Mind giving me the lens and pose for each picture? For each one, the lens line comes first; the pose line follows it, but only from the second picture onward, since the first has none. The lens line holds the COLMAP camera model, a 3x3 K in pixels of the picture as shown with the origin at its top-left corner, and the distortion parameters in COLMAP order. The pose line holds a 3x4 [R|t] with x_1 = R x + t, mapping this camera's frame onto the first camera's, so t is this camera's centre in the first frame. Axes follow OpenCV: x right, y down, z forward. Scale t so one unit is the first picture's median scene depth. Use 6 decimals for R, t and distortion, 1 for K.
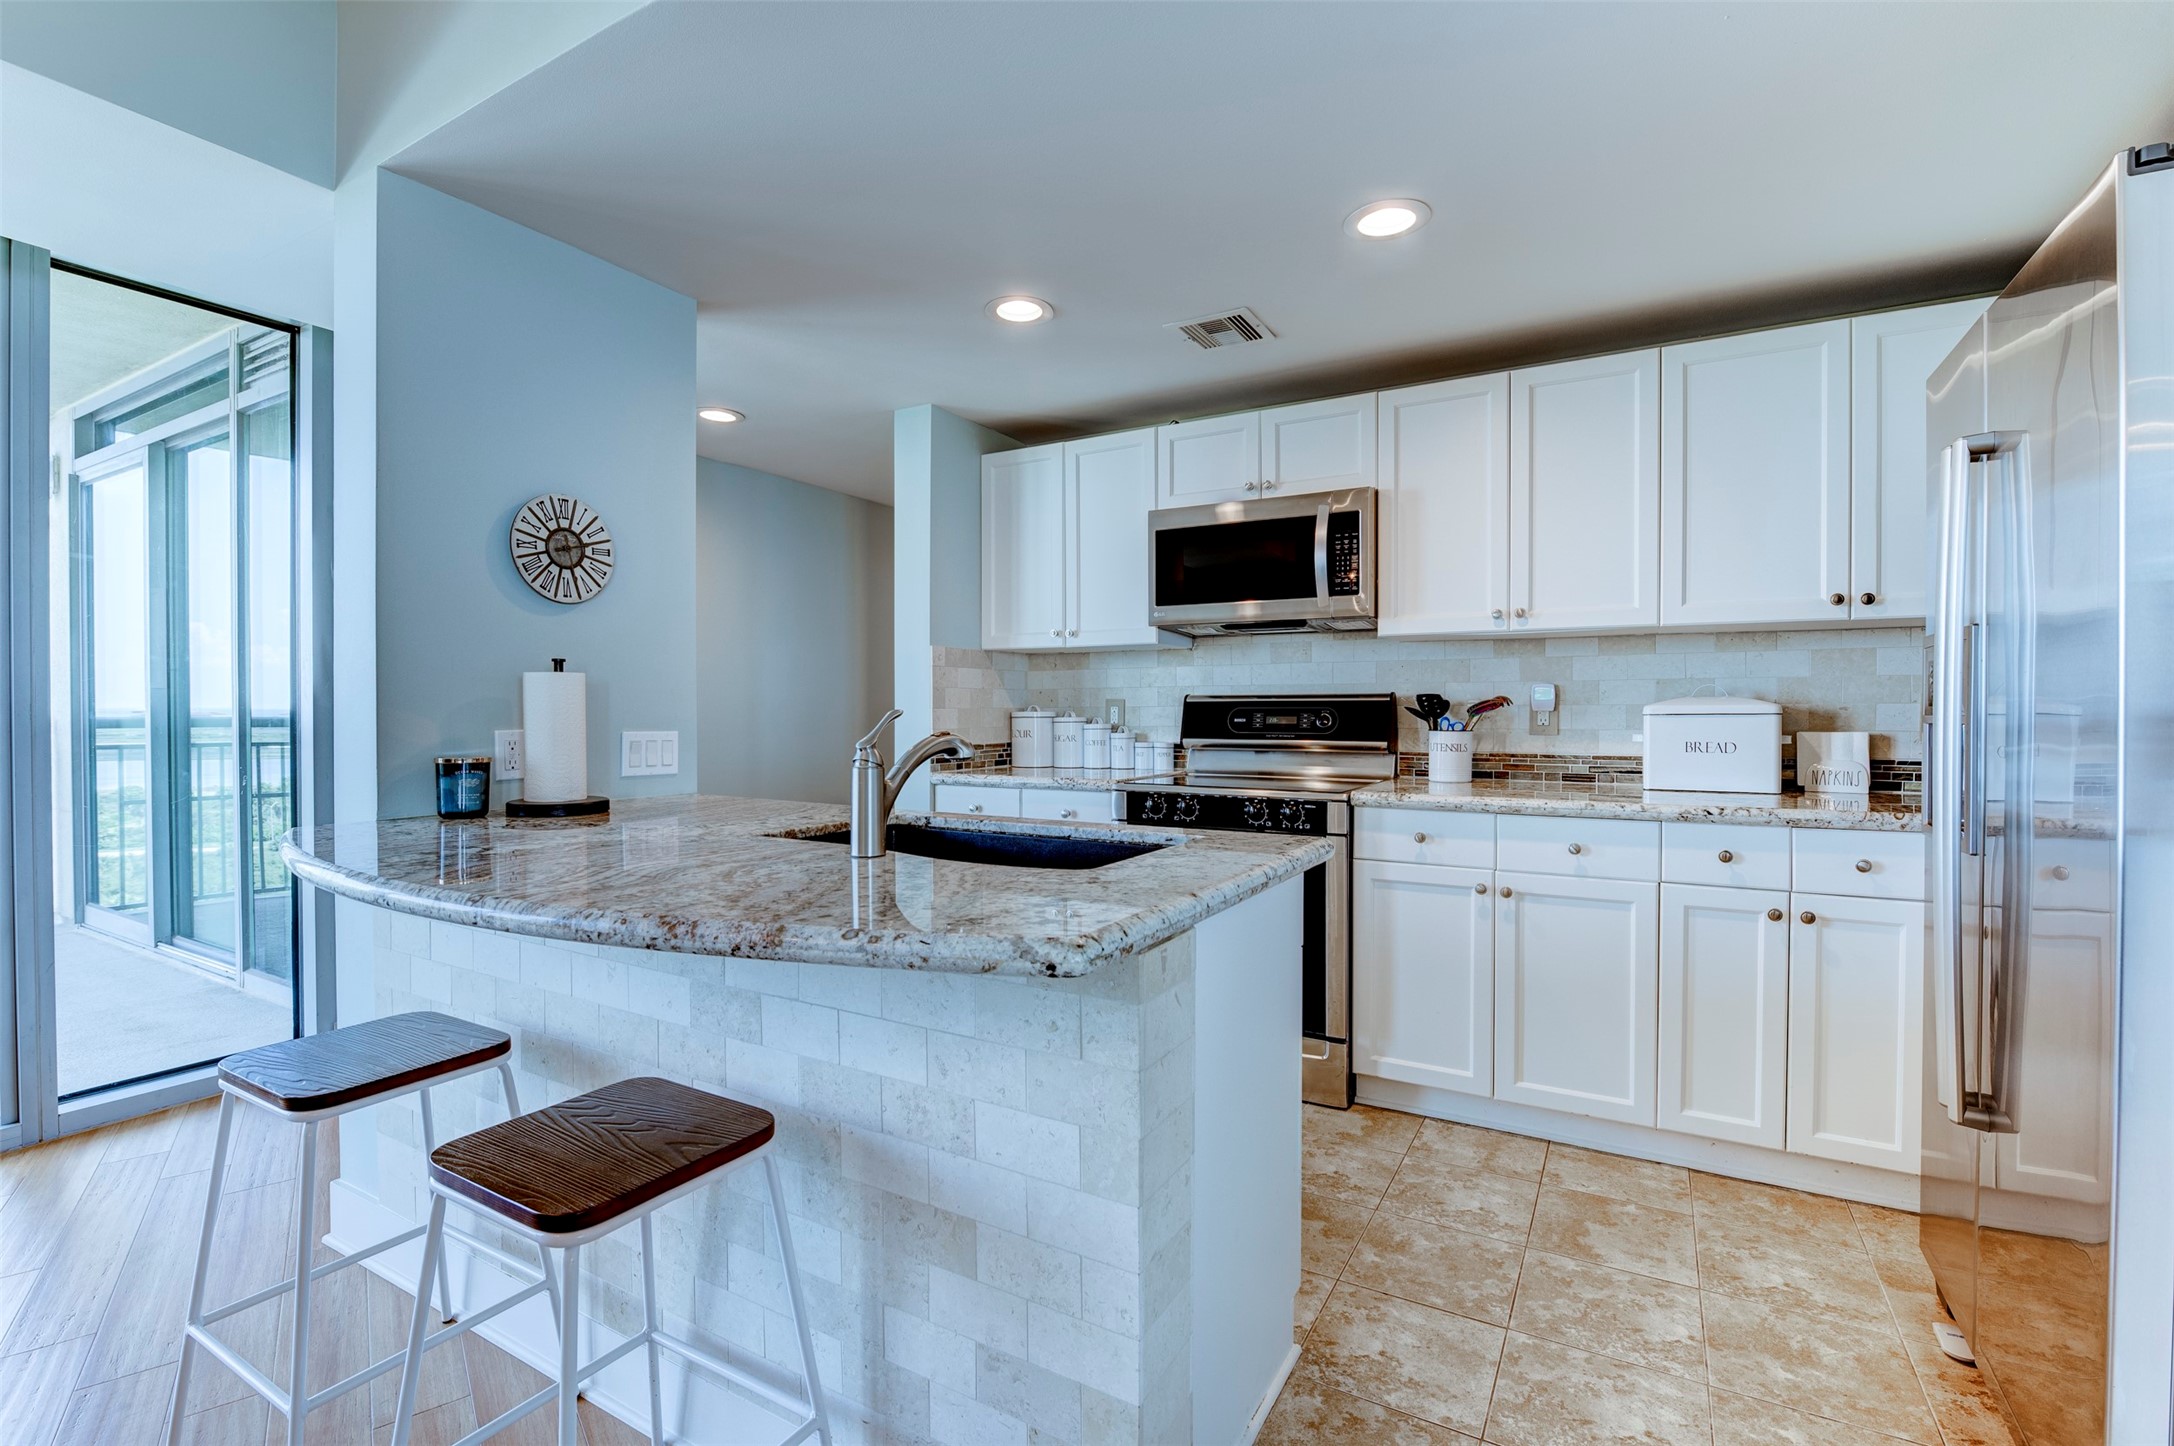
lens RADIAL K [[955.4, 0, 1086.2], [0, 955.4, 741.3], [0, 0, 1]] dist [0.001697, 0.000172]
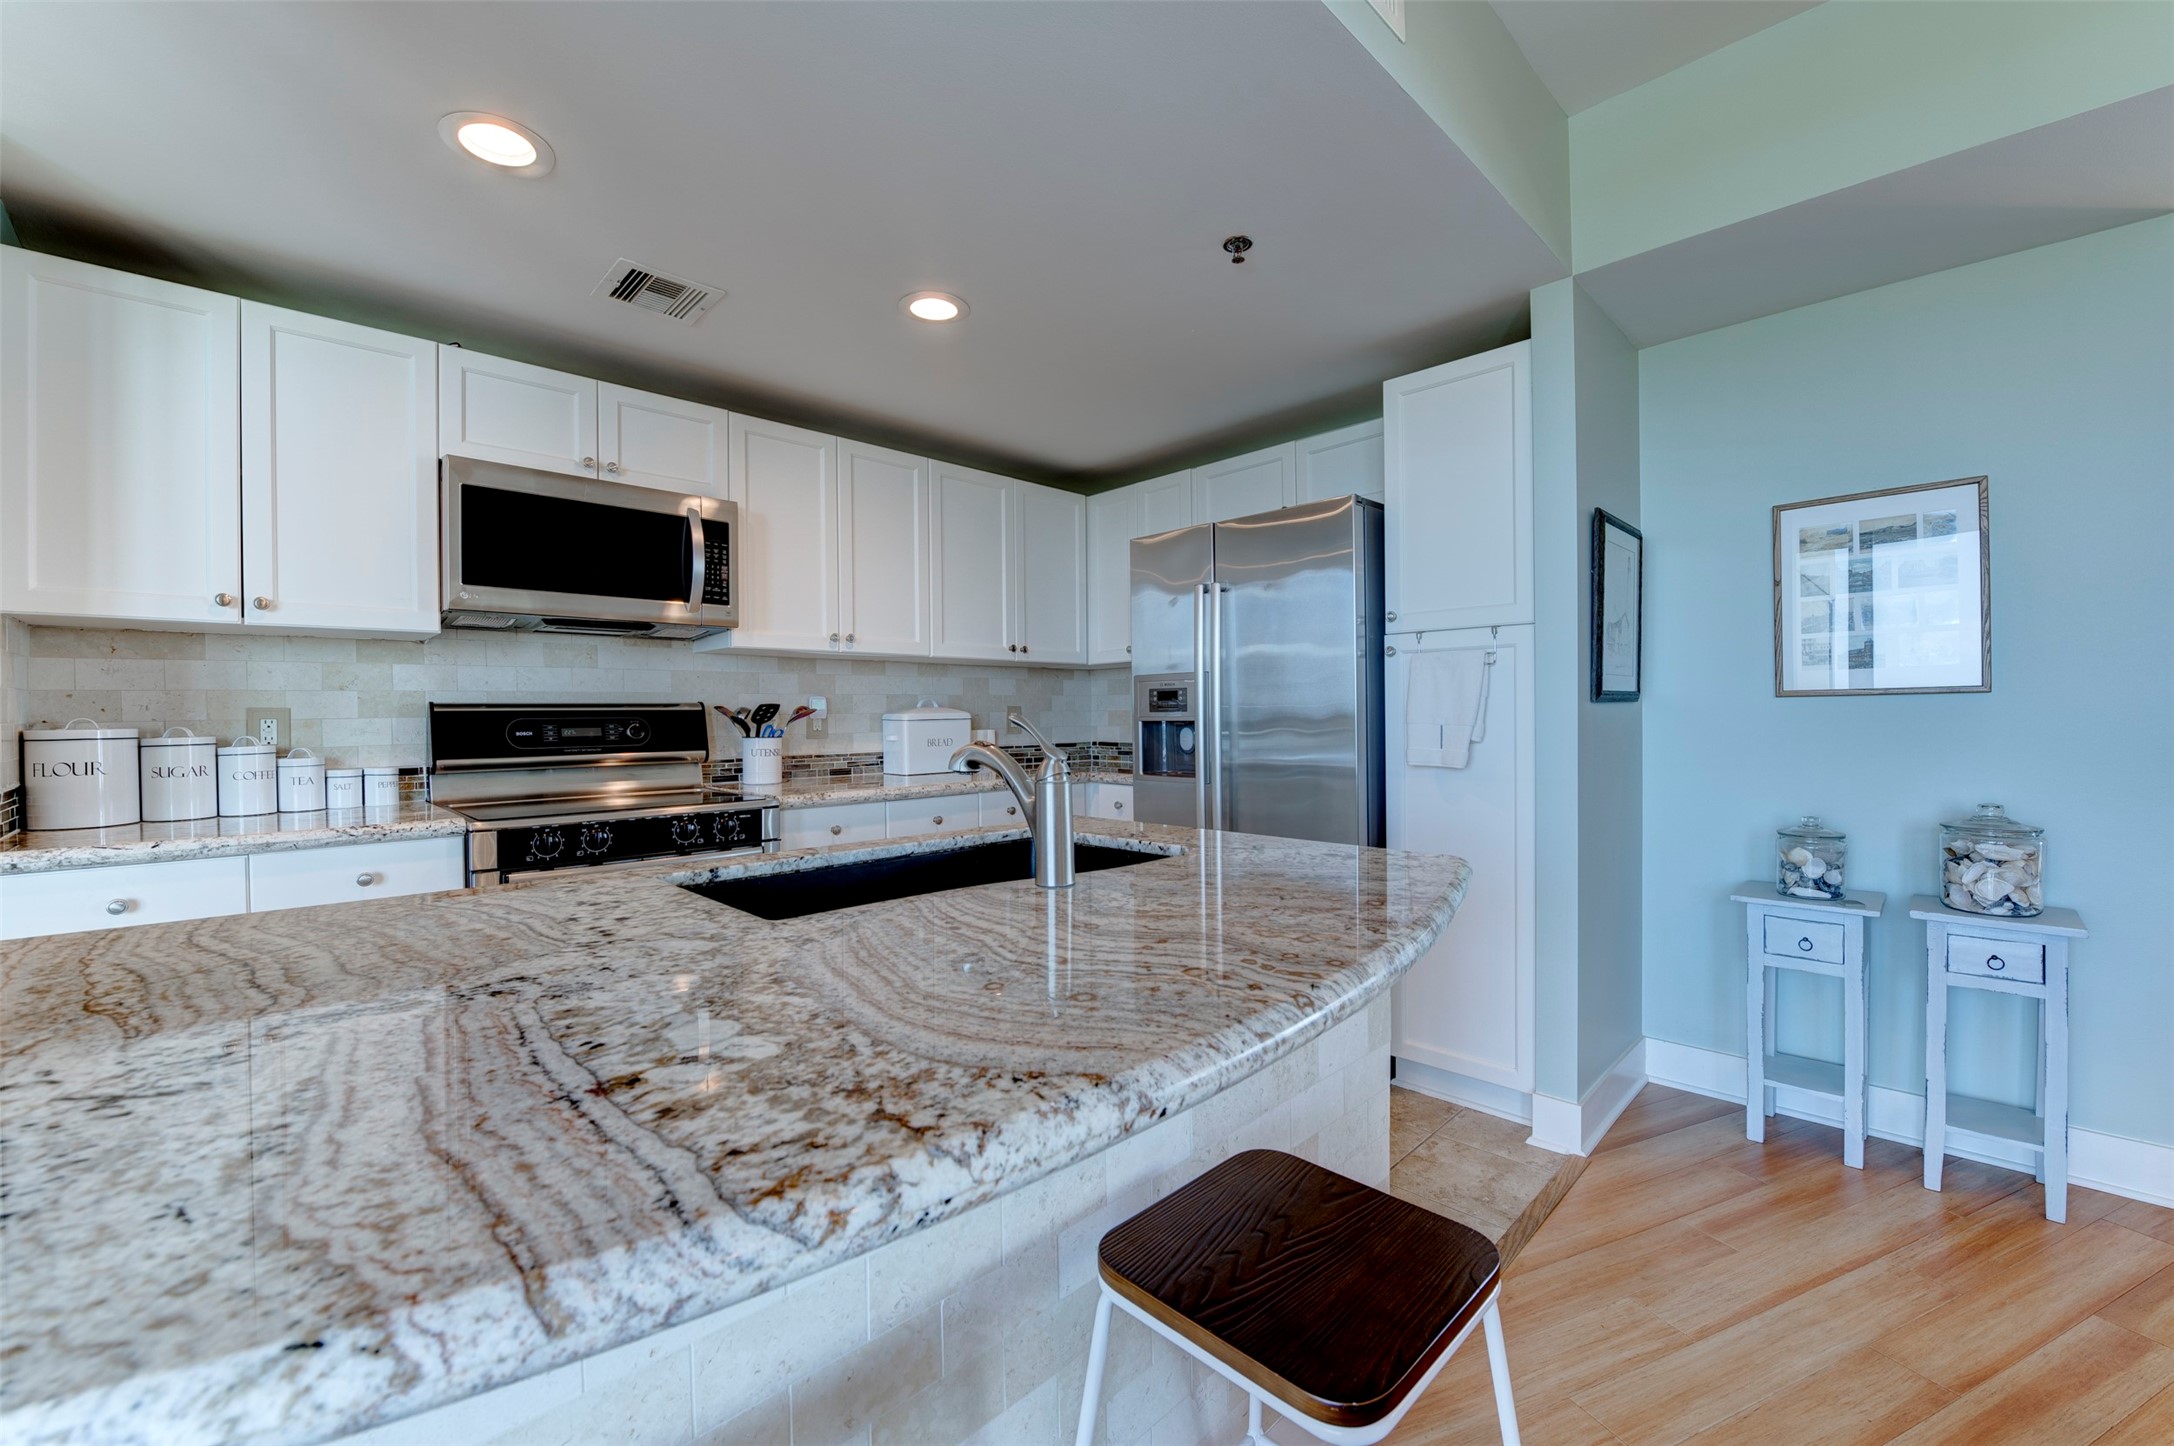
lens RADIAL K [[861.0, 0, 1093.4], [0, 861.0, 740.7], [0, 0, 1]] dist [-0.021214, -0.000648]
pose [[0.273277, -0.031278, 0.961427, -0.472444], [0.043042, 0.998868, 0.020262, -0.011228], [-0.960972, 0.035845, 0.274314, 0.370139]]
